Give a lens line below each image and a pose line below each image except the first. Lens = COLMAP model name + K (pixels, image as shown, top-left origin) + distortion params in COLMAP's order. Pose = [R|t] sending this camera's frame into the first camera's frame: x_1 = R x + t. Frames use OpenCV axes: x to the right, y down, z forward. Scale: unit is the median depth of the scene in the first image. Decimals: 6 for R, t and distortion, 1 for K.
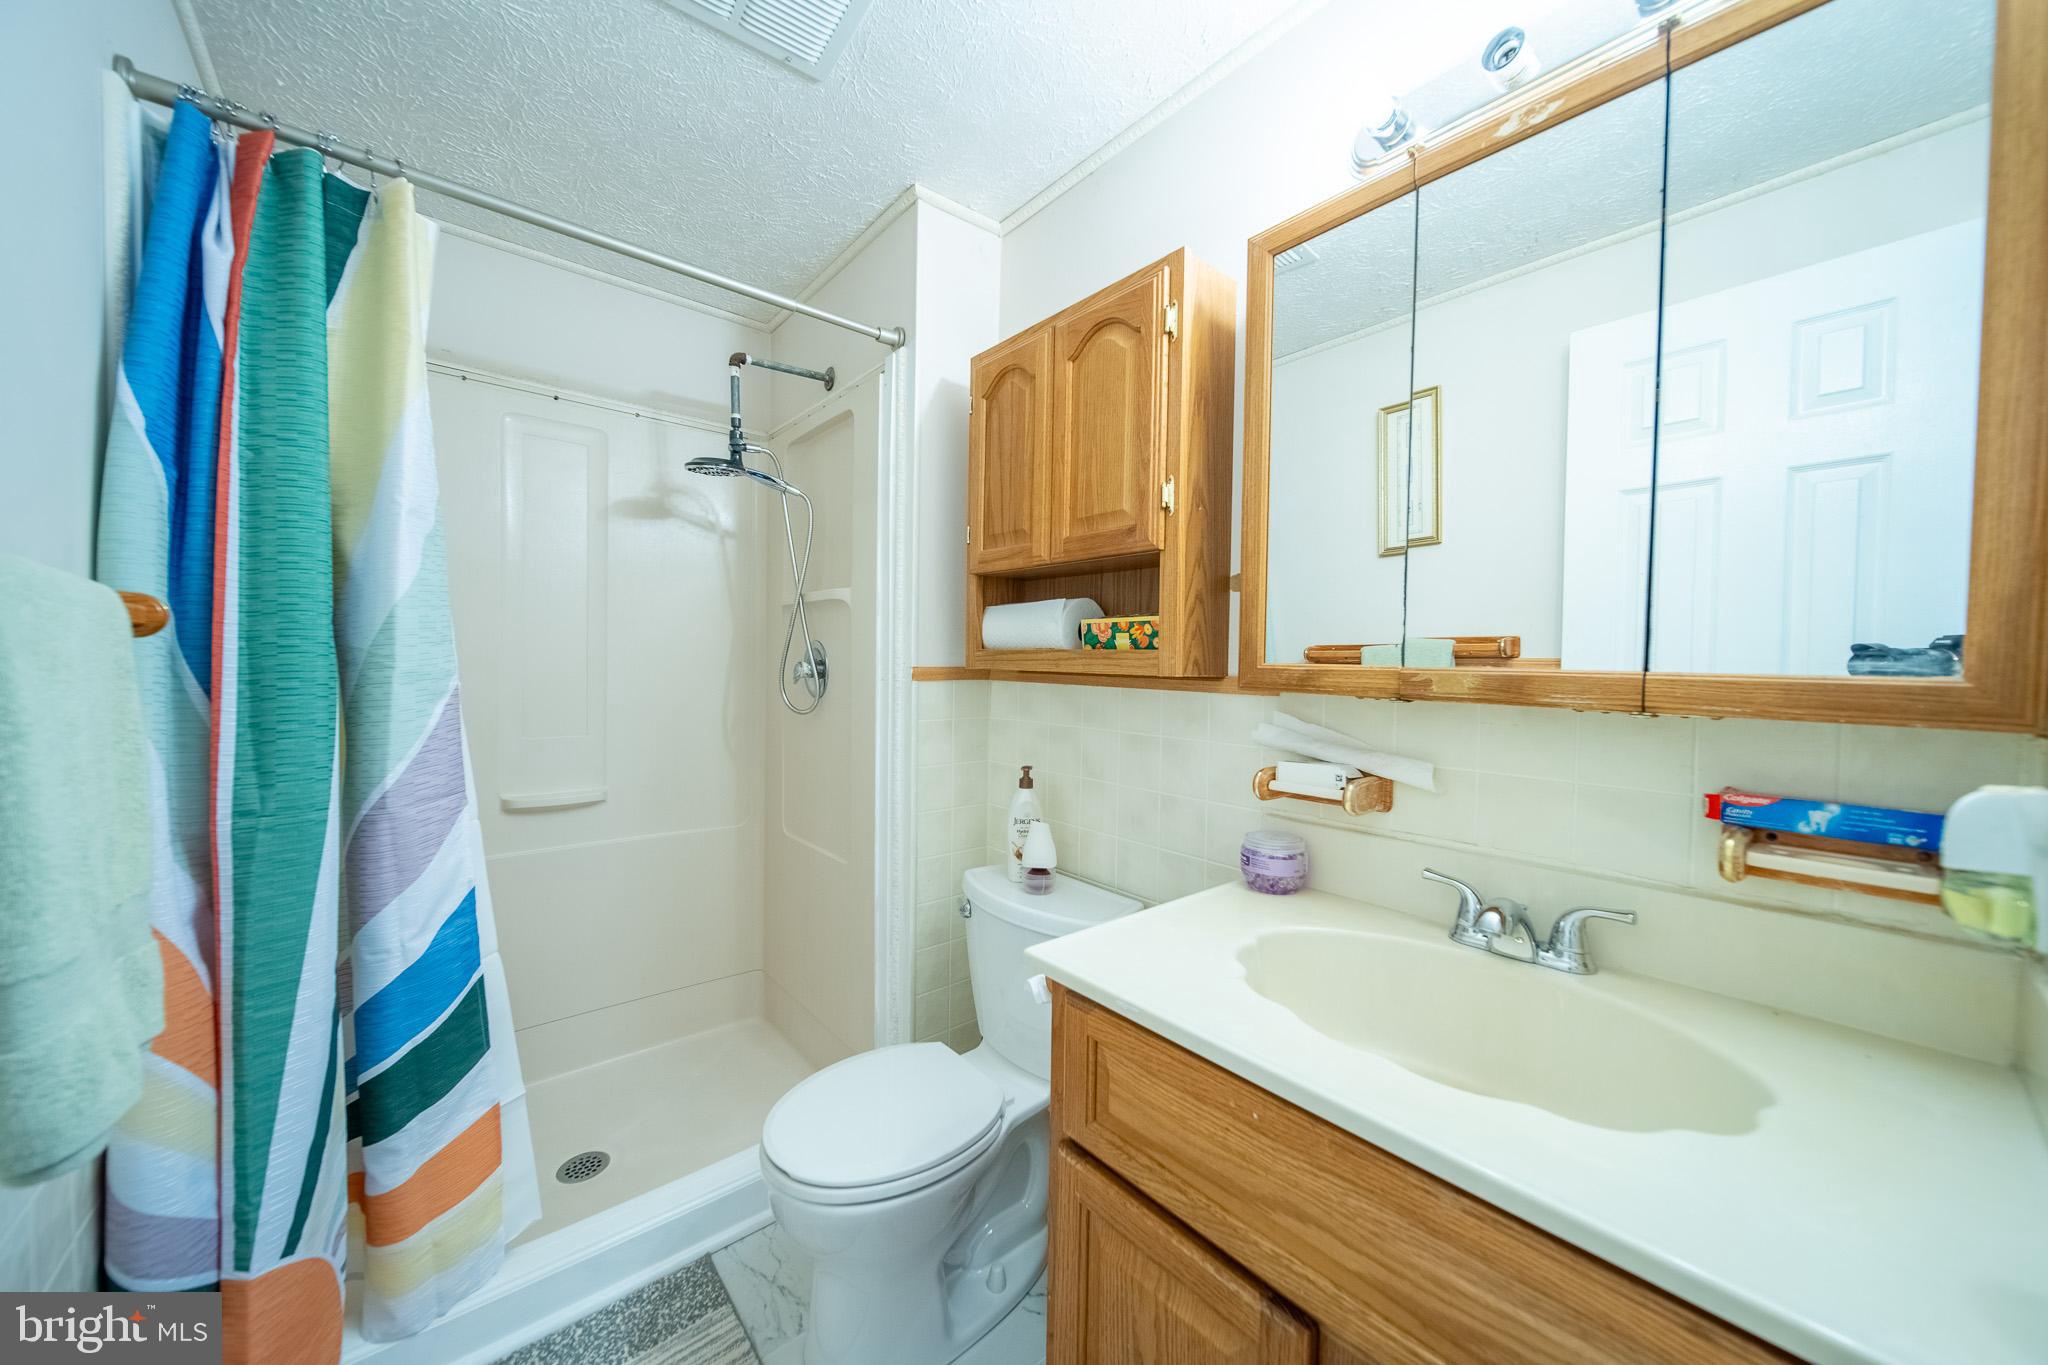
lens RADIAL K [[714.5, 0, 1019.7], [0, 714.5, 677.7], [0, 0, 1]] dist [0.002398, -0.002684]
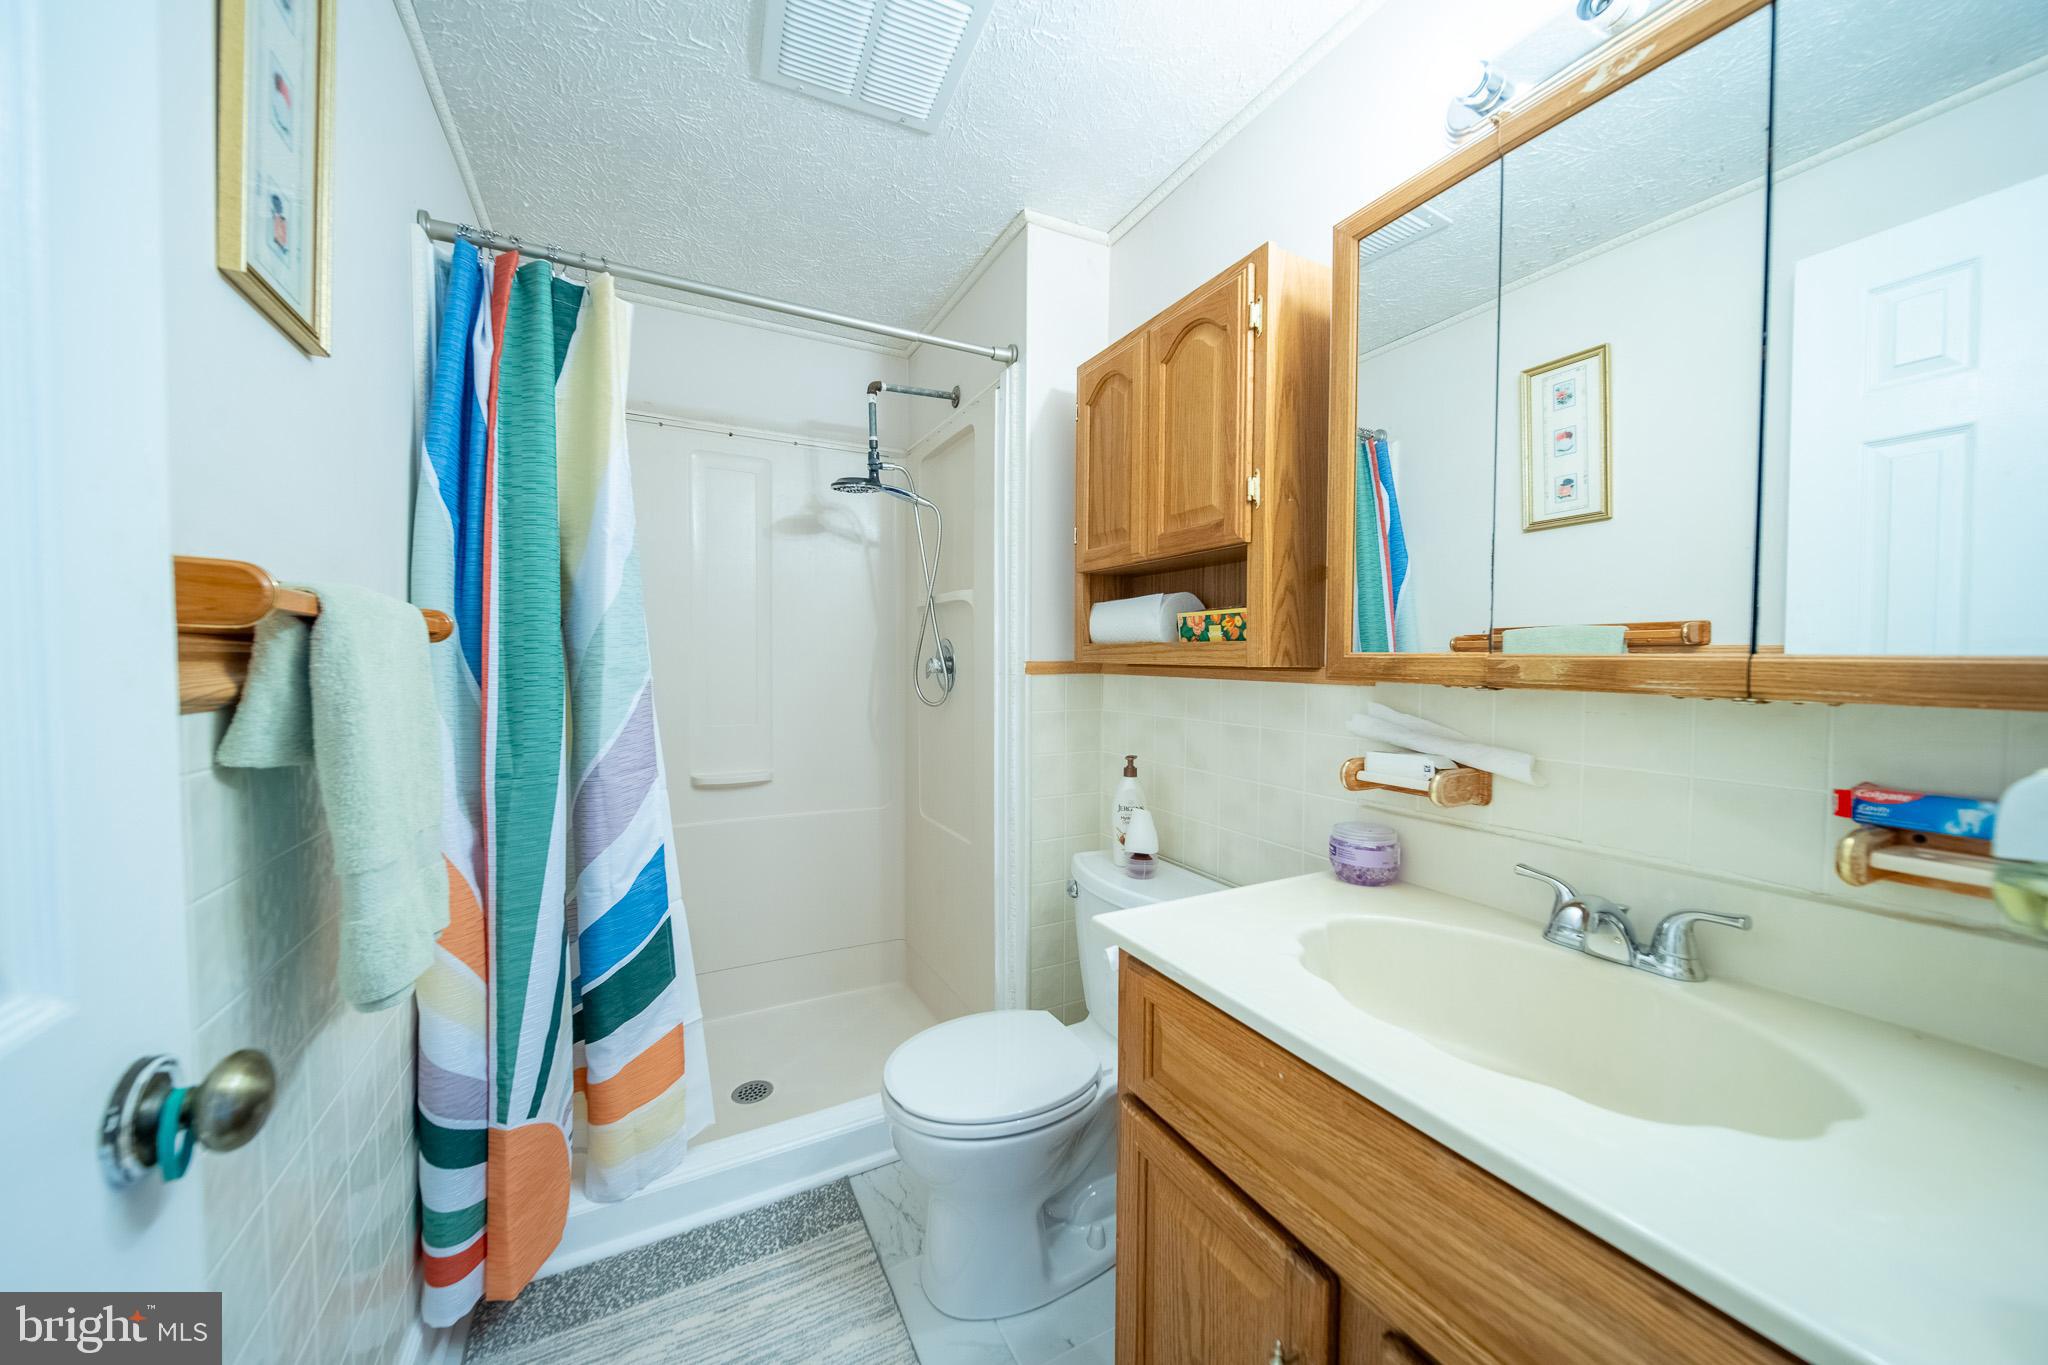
lens RADIAL K [[714.5, 0, 1019.7], [0, 714.5, 677.7], [0, 0, 1]] dist [0.002398, -0.002684]
pose [[0.976772, -0.005031, -0.214220, 0.110079], [0.005644, 0.999982, 0.002253, 0.010371], [0.214205, -0.003410, 0.976783, -0.071708]]
